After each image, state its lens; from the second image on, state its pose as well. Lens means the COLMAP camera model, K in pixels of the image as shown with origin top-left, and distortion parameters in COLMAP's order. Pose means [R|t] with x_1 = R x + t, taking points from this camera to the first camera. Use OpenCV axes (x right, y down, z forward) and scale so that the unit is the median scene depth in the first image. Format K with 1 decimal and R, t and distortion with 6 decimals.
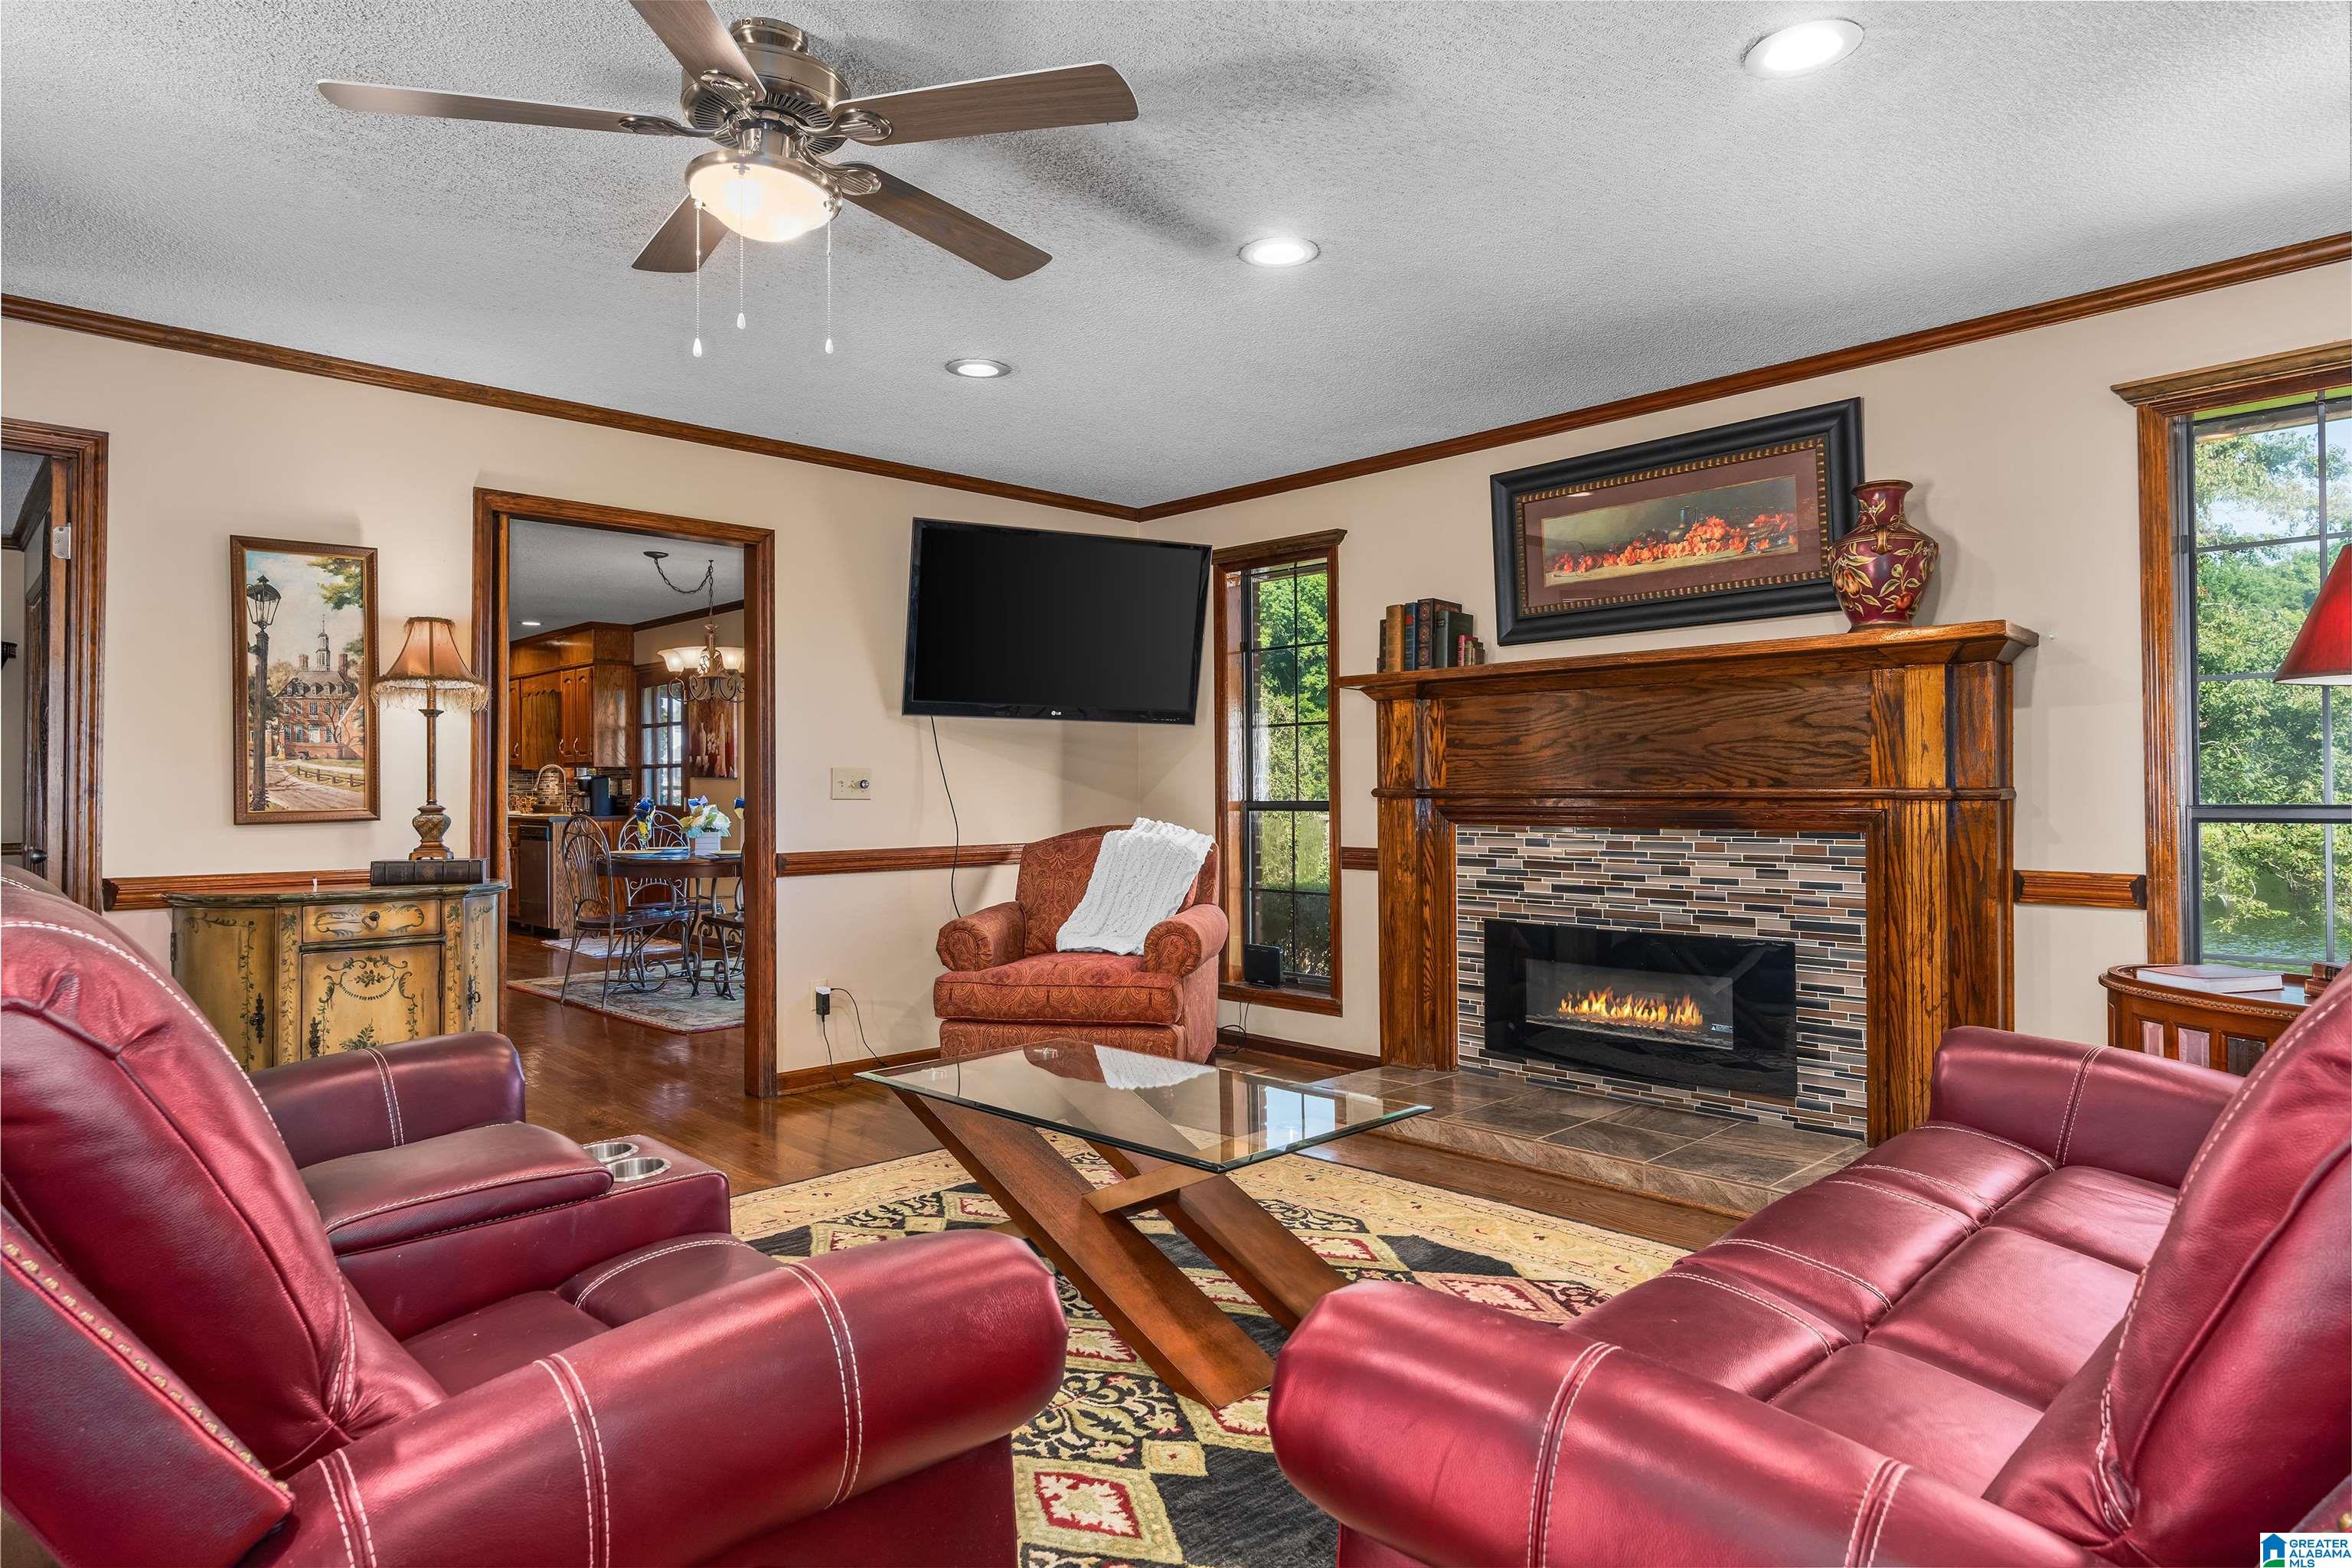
lens RADIAL K [[1322.0, 0, 1152.2], [0, 1322.0, 778.0], [0, 0, 1]] dist [-0.007570, -0.000388]
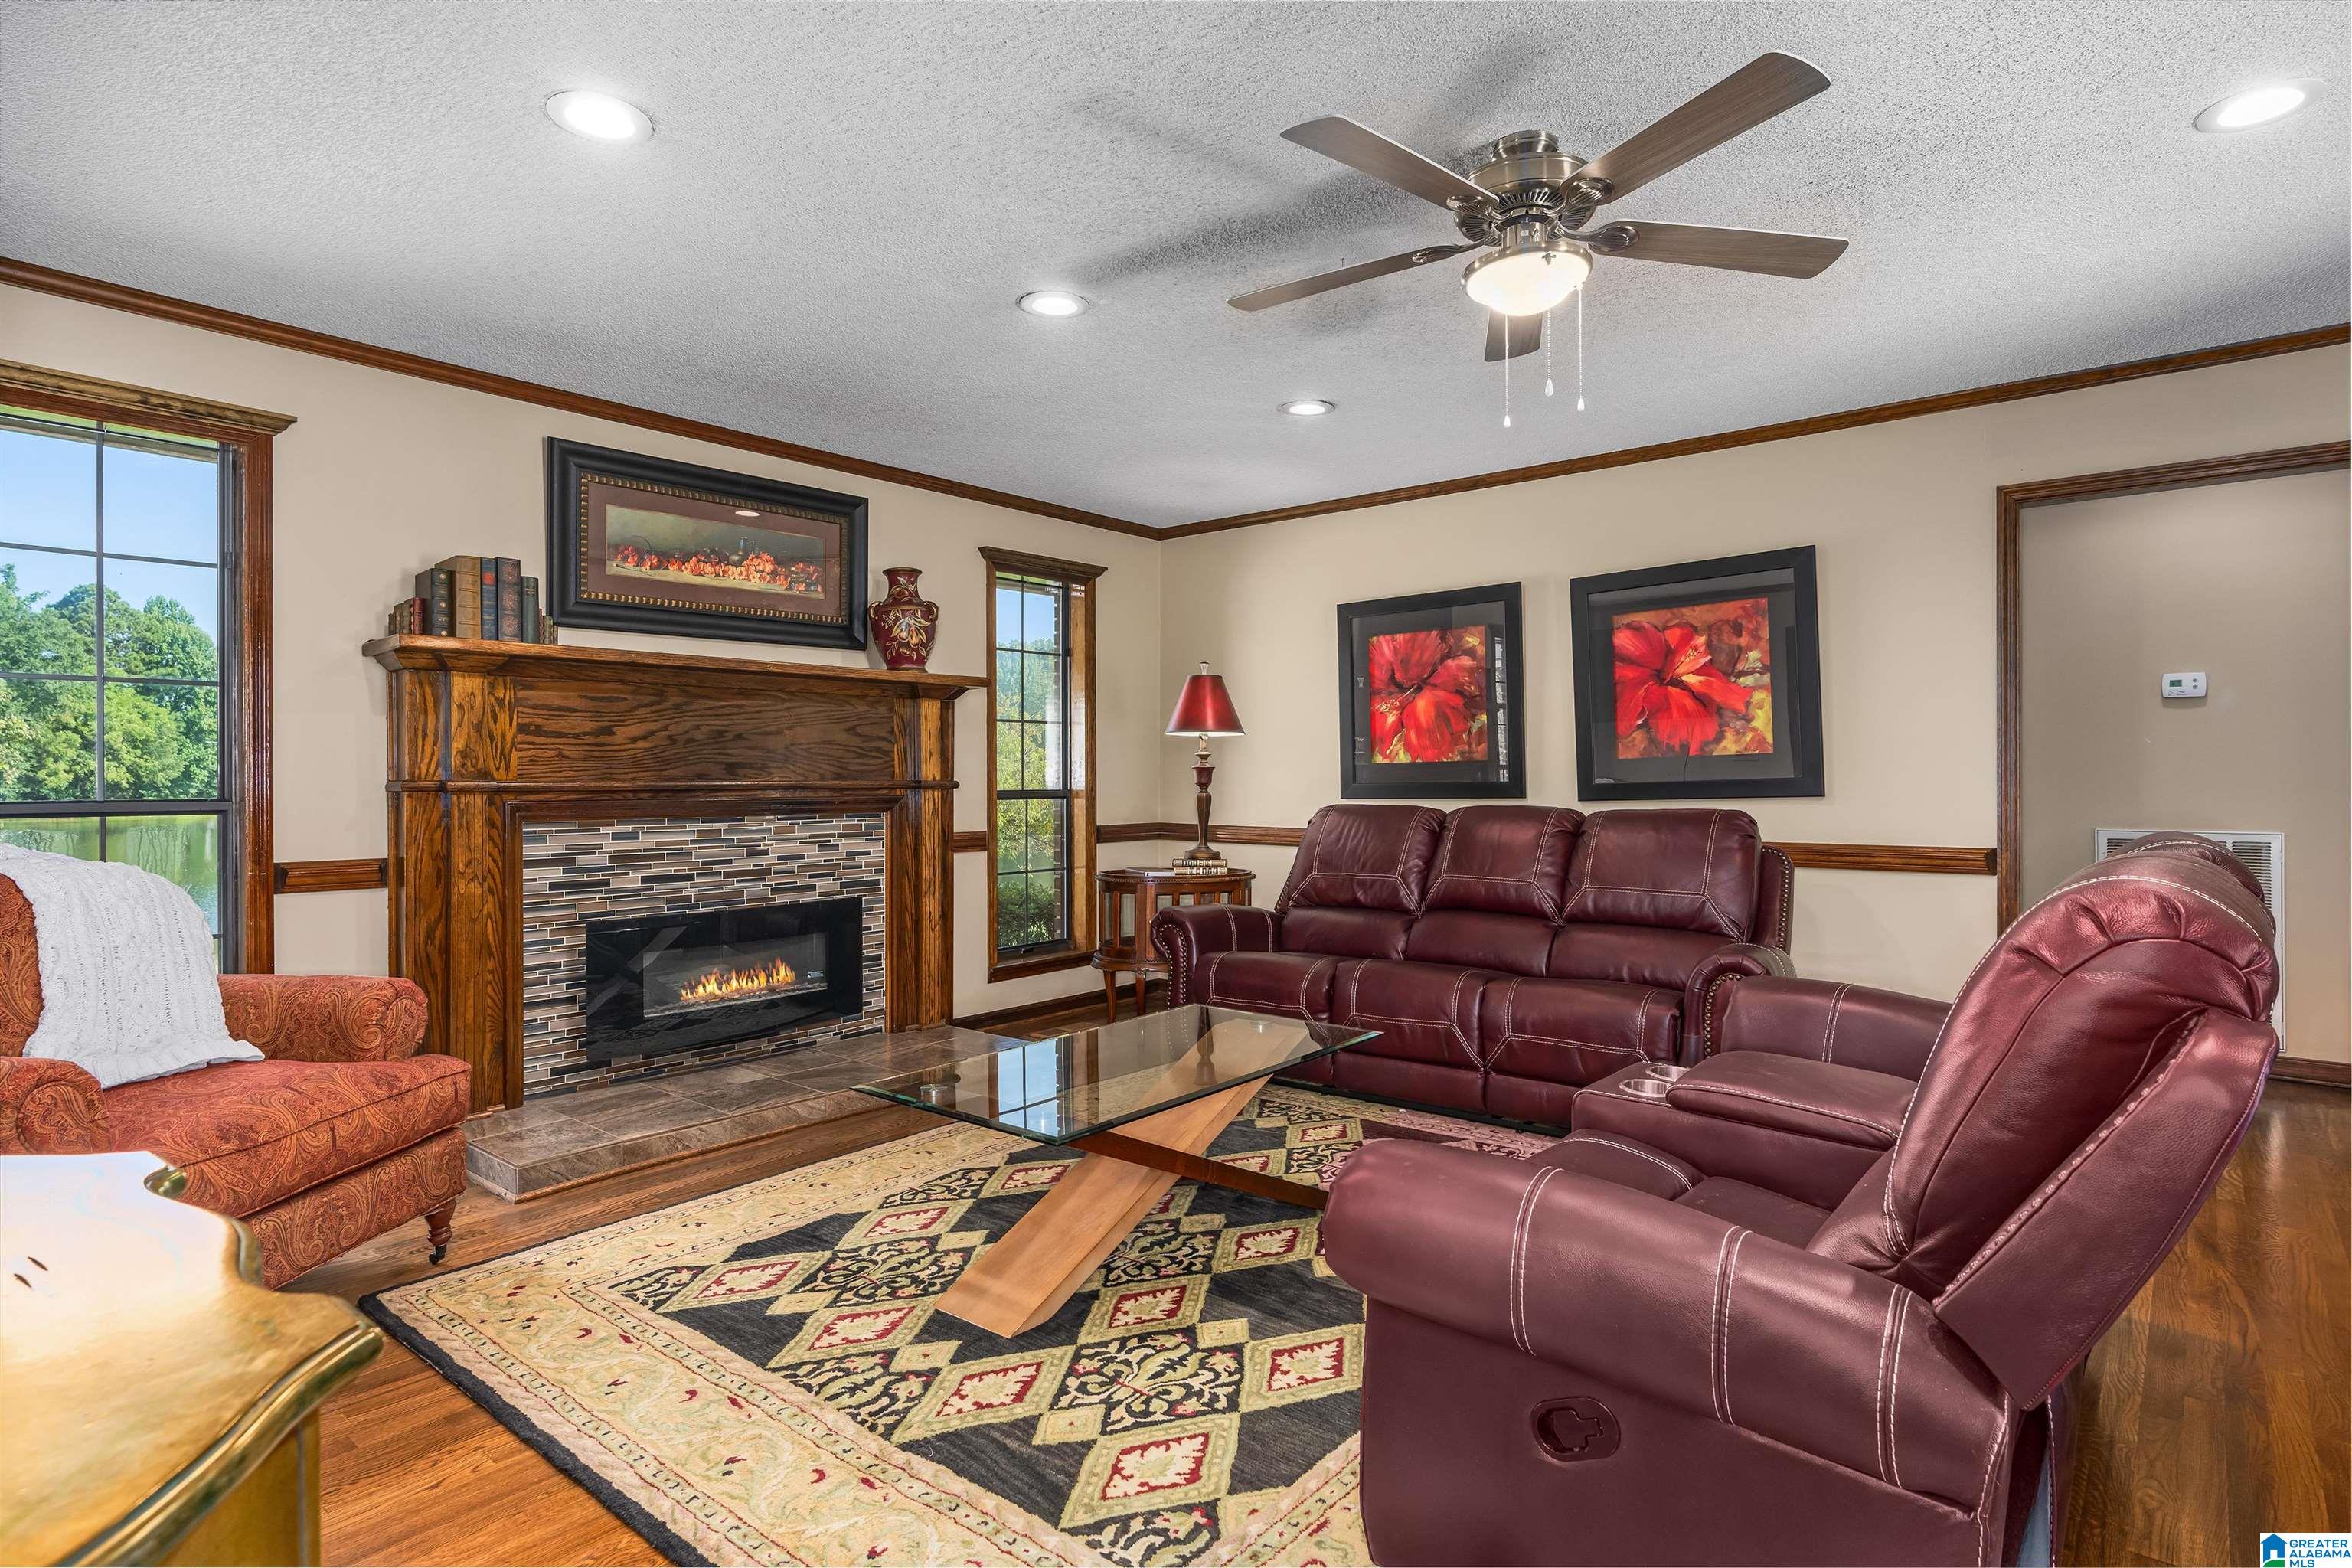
lens RADIAL K [[1236.9, 0, 1166.1], [0, 1236.9, 767.4], [0, 0, 1]] dist [-0.014023, -0.002957]
pose [[-0.114572, 0.013607, 0.993322, -0.729153], [-0.006297, 0.999876, -0.014423, 0.009432], [-0.993395, -0.007908, -0.114472, 0.774619]]
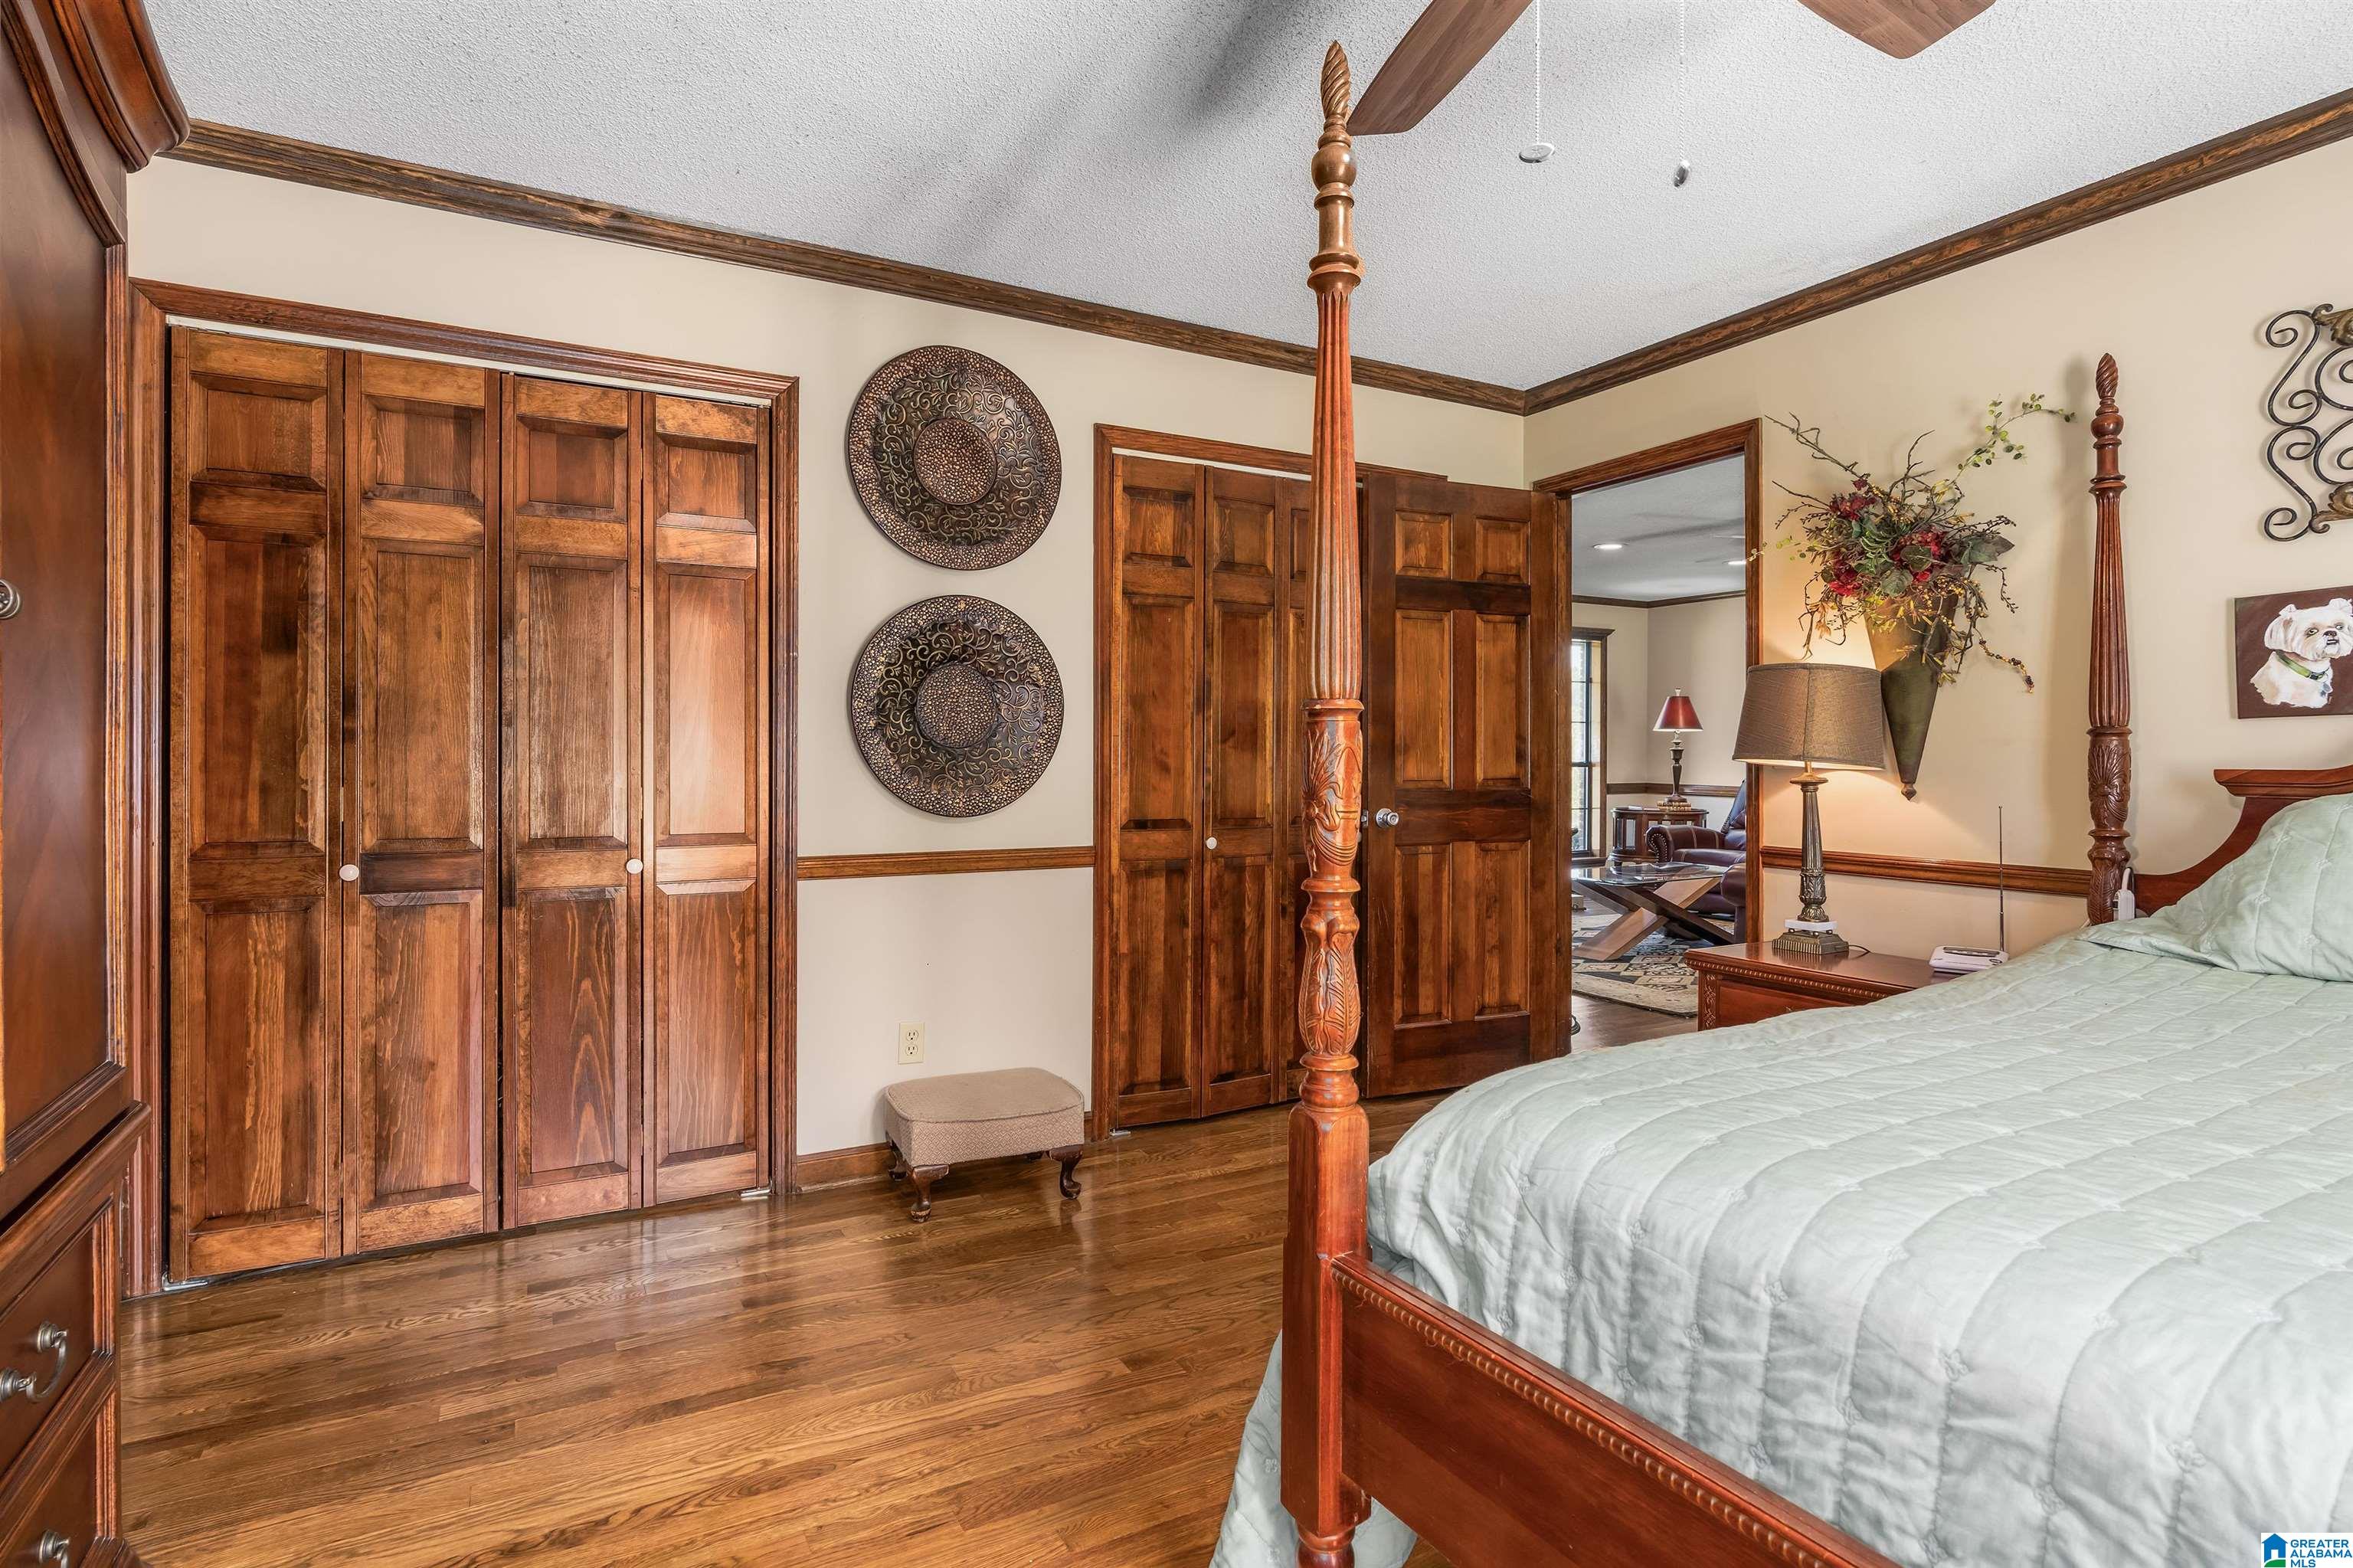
lens RADIAL K [[1207.2, 0, 1176.0], [0, 1207.2, 775.5], [0, 0, 1]] dist [-0.000487, -0.000028]
pose [[0.241386, -0.005142, 0.970416, -1.774099], [-0.012355, 0.999889, 0.008371, 0.029164], [-0.970350, -0.014010, 0.241296, 0.938167]]
